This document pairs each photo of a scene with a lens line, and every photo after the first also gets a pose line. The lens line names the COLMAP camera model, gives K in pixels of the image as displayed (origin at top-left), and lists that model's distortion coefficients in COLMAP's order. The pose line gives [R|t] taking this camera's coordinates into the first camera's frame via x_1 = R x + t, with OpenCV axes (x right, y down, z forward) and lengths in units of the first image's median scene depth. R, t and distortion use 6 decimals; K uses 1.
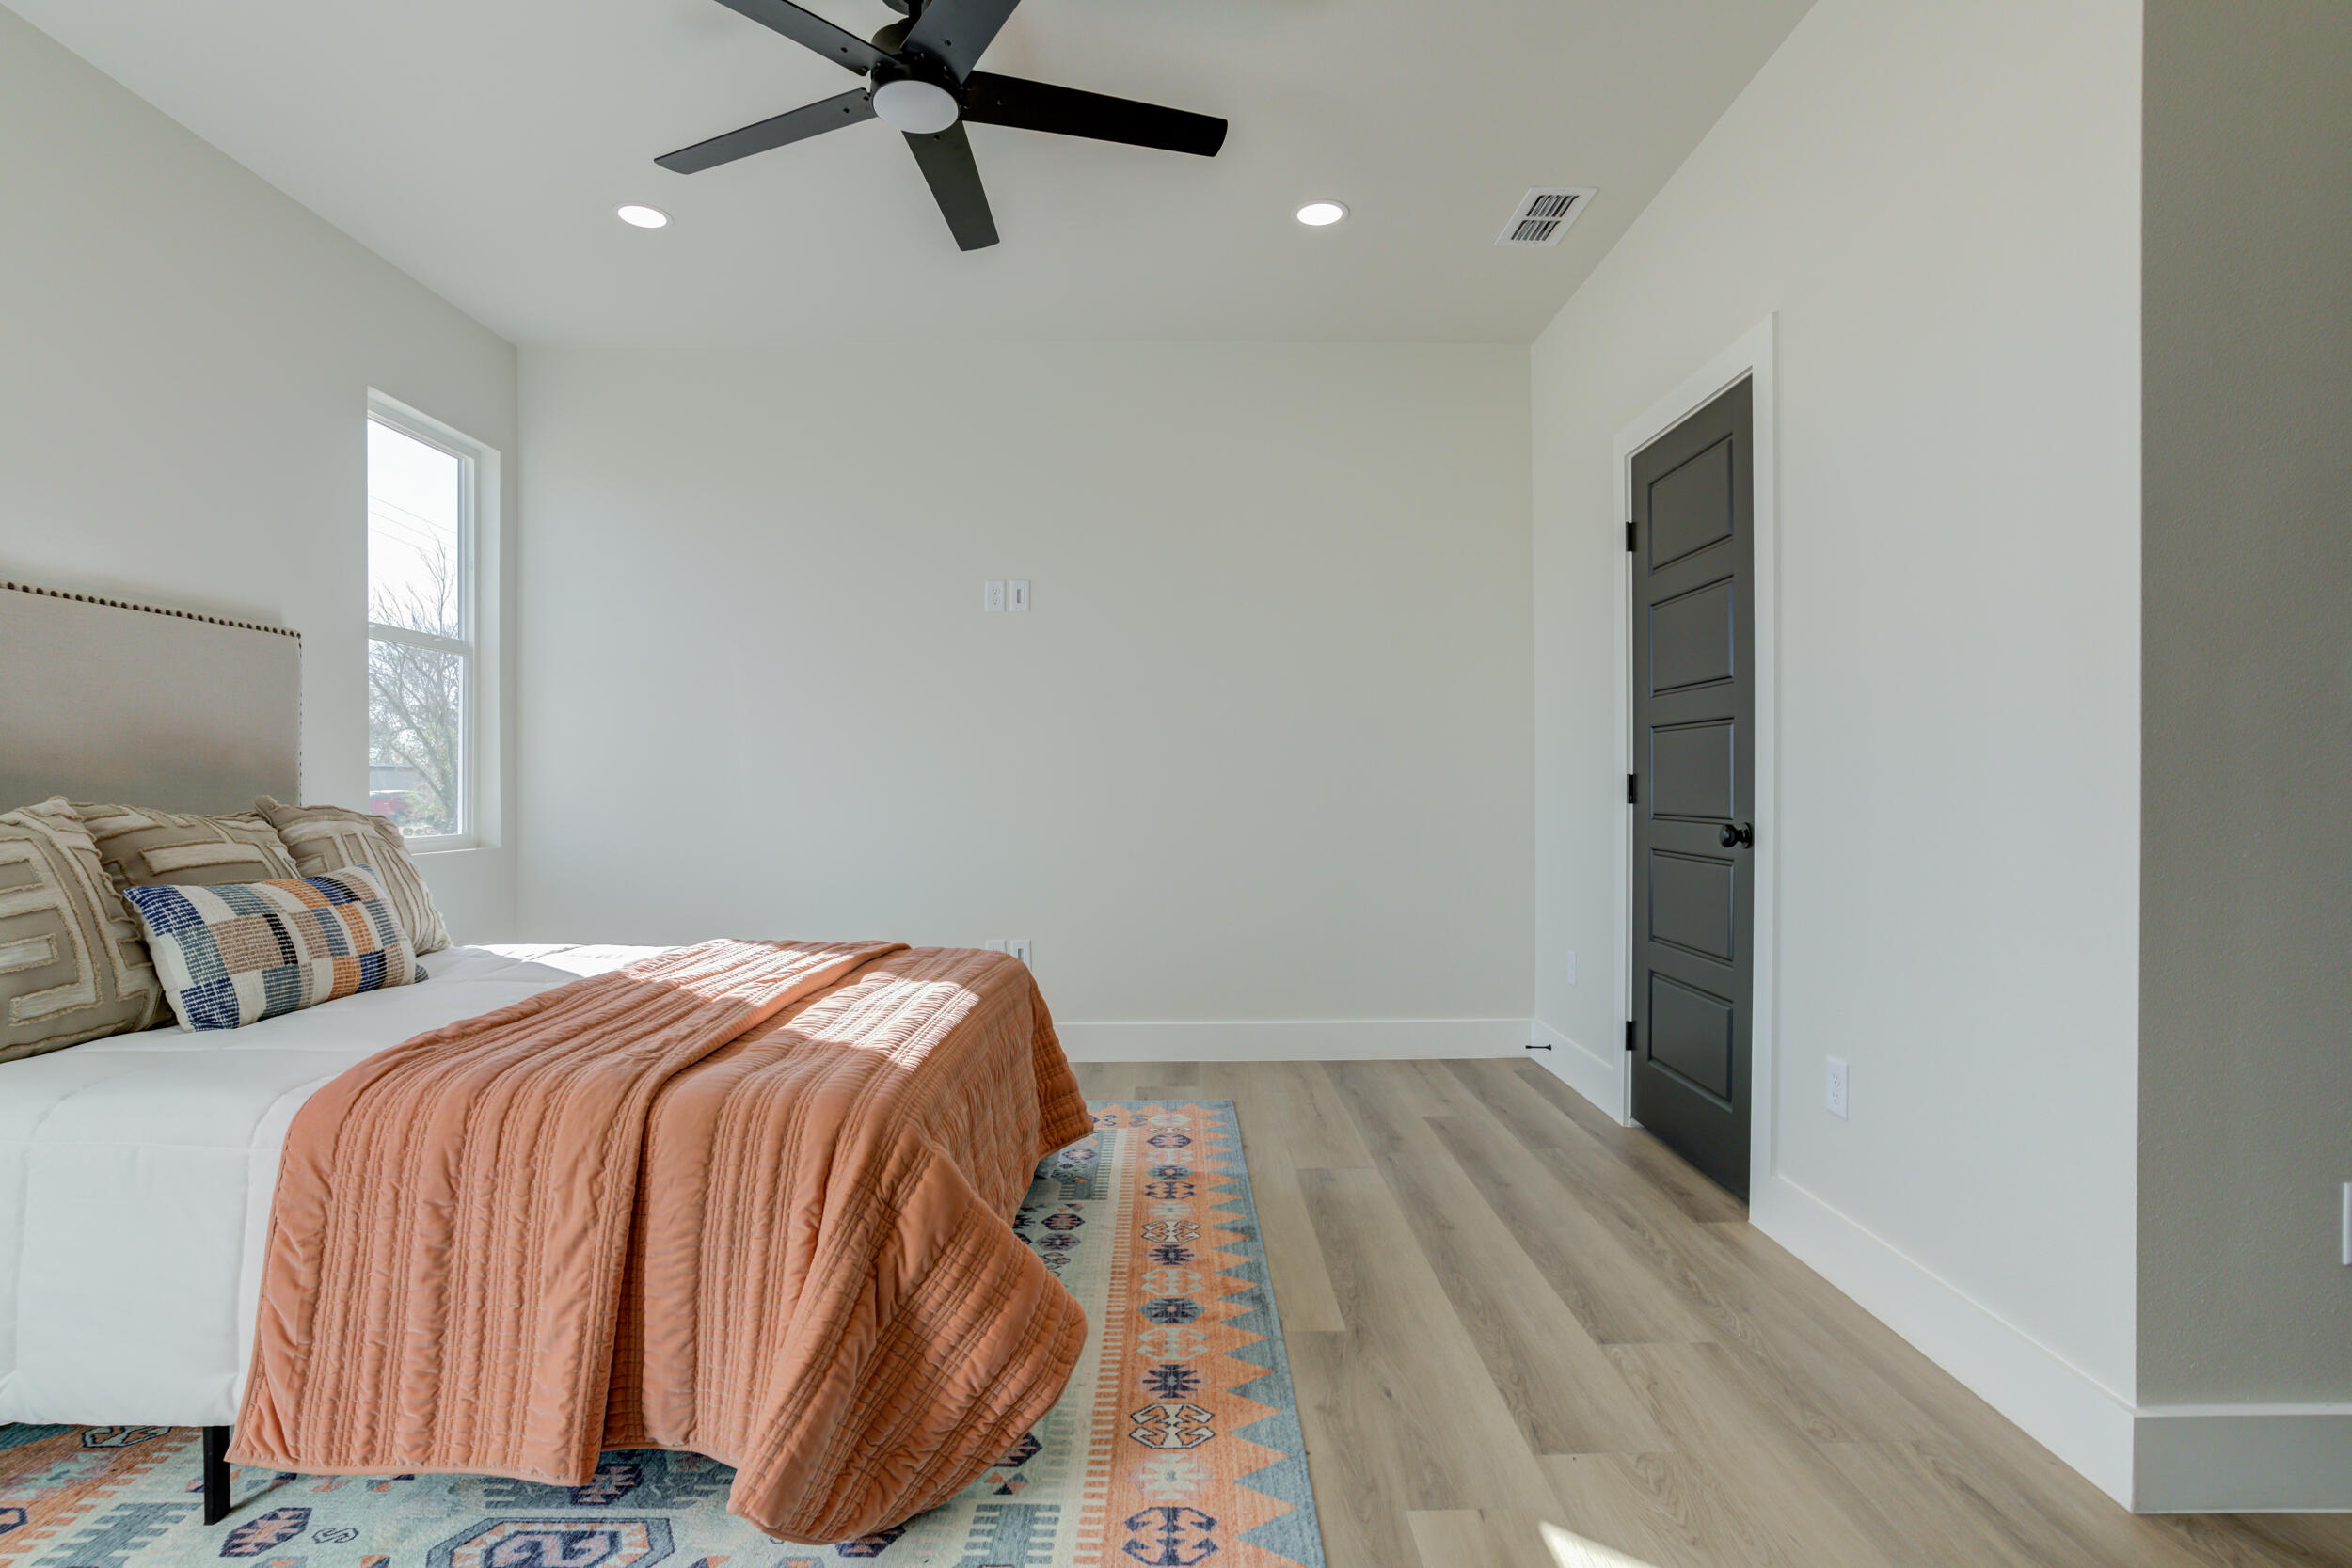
lens RADIAL K [[1147.1, 0, 1187.5], [0, 1147.1, 820.0], [0, 0, 1]] dist [-0.070620, 0.031946]
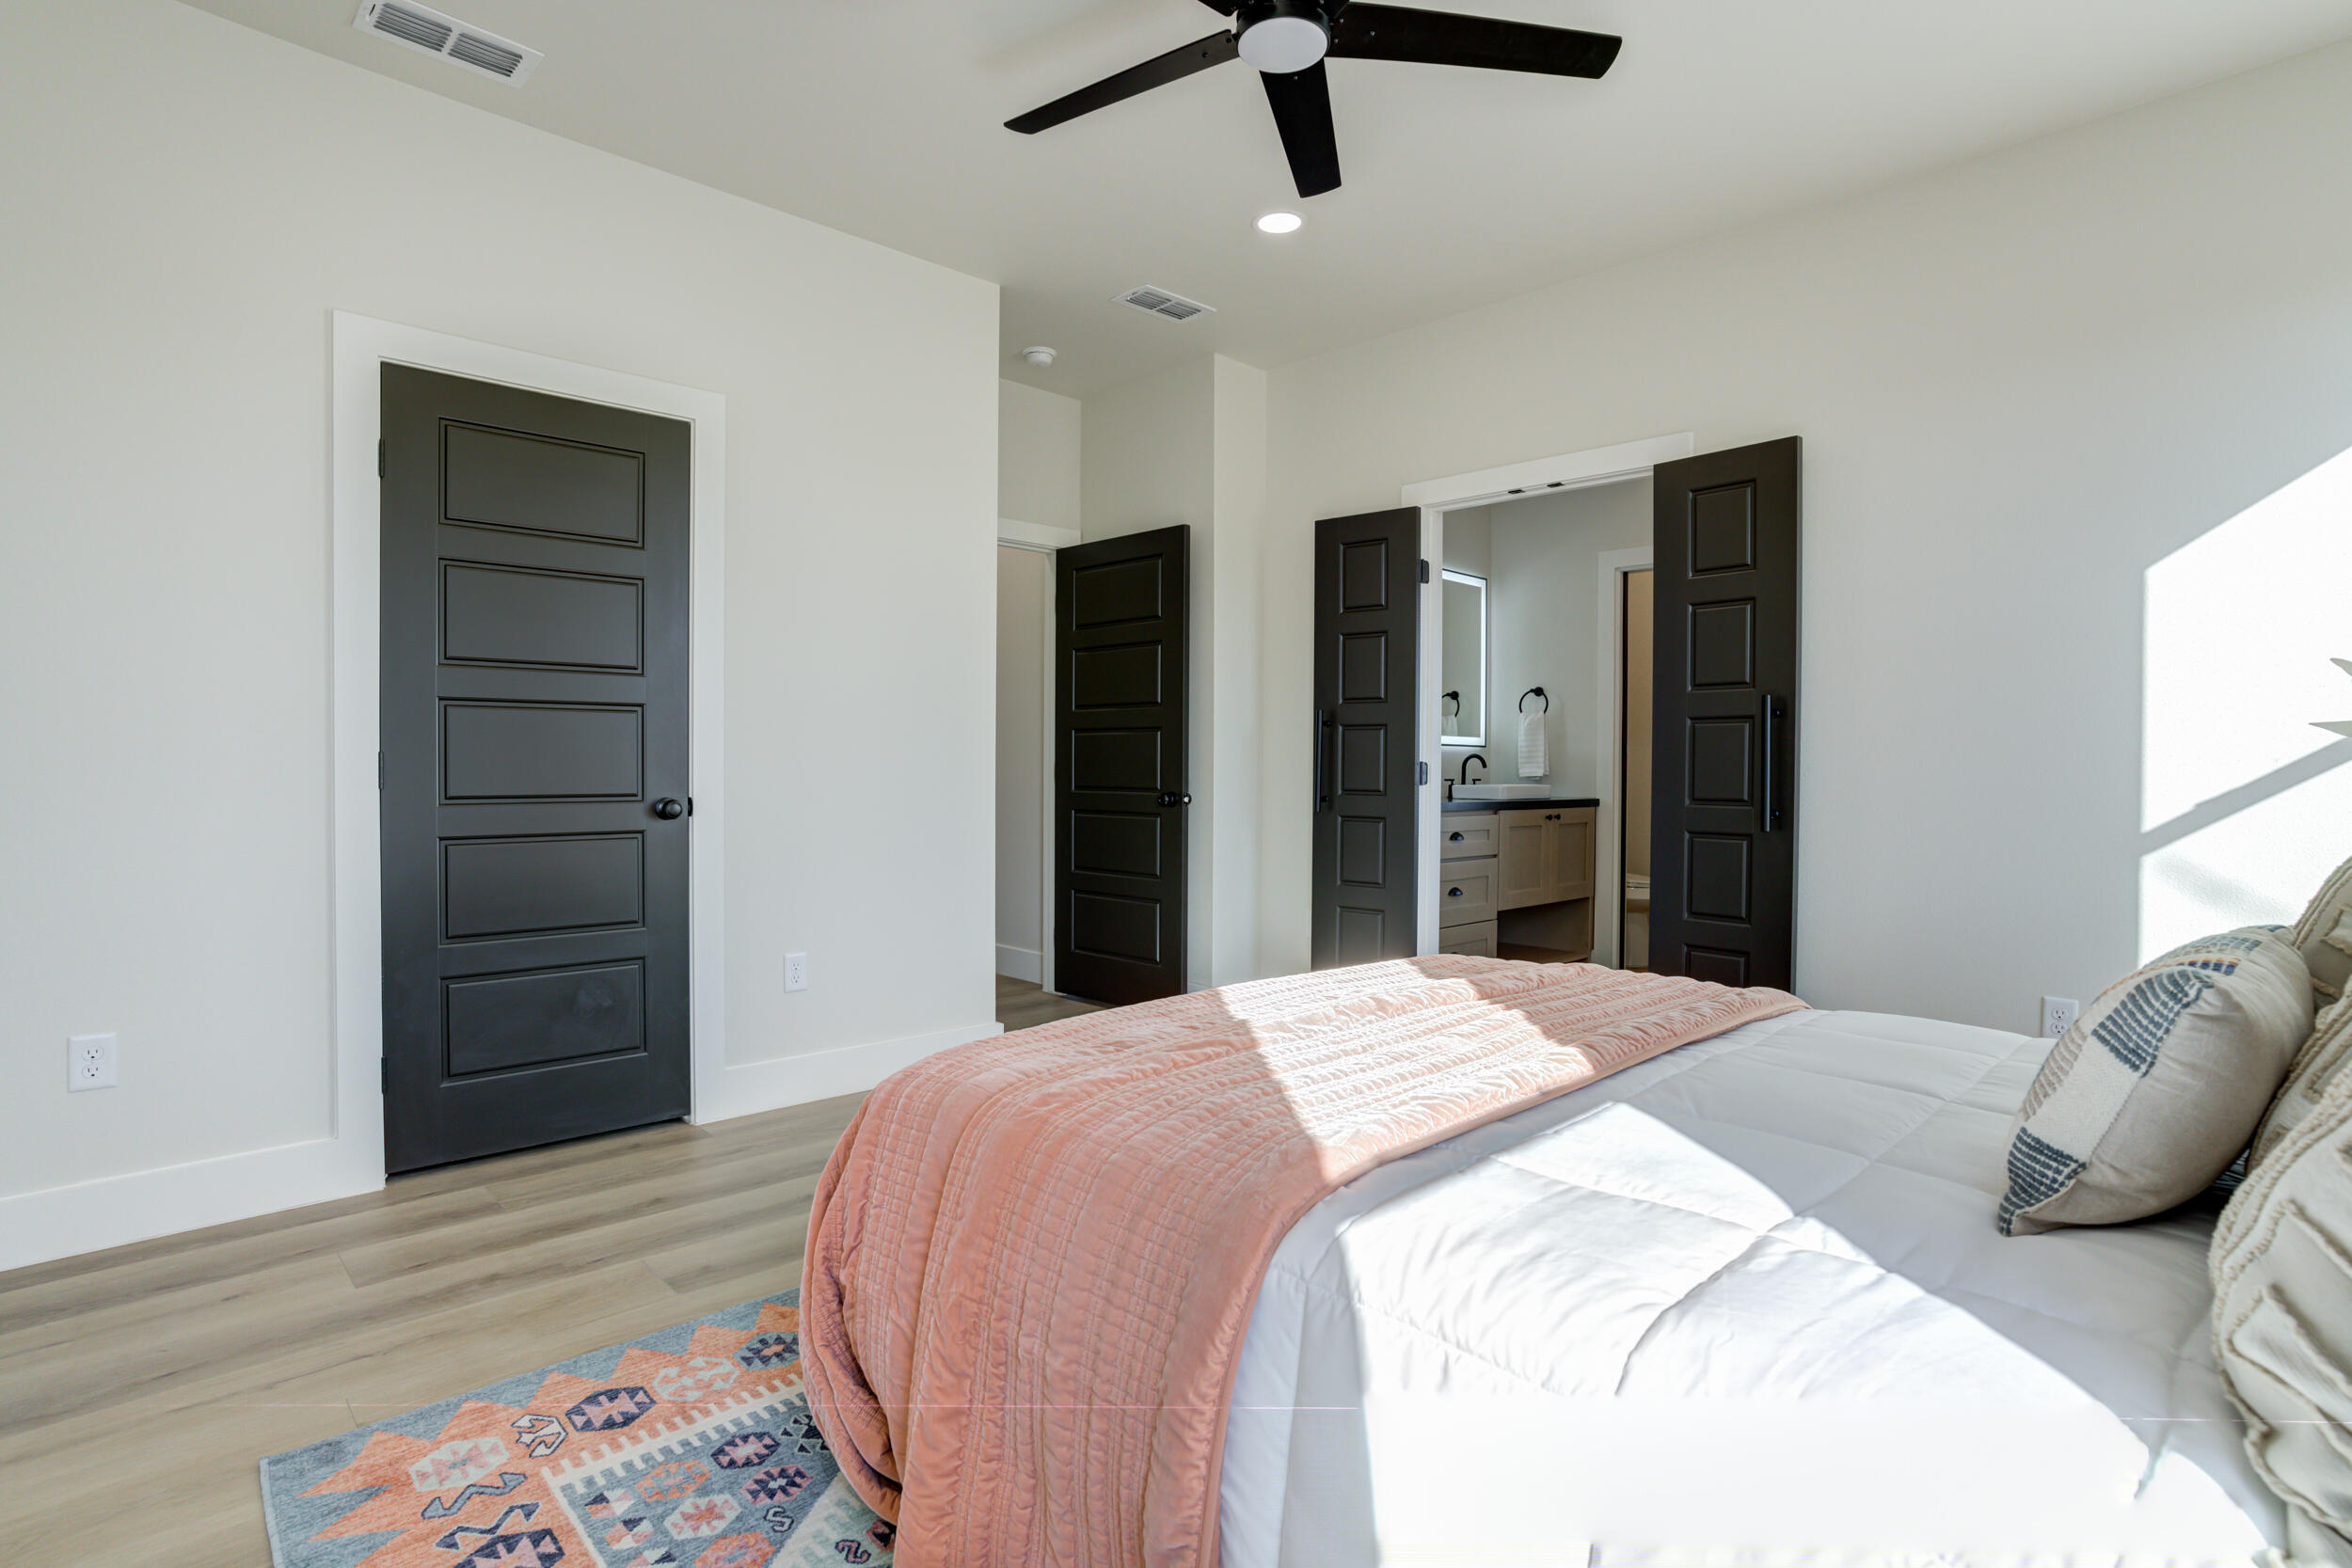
lens RADIAL K [[1142.1, 0, 1176.0], [0, 1142.1, 784.0], [0, 0, 1]] dist [-0.063626, 0.033862]
pose [[-0.686983, -0.013946, 0.726539, -0.743102], [0.018326, 0.999165, 0.036507, -0.047148], [-0.726442, 0.038394, -0.686154, 1.449836]]
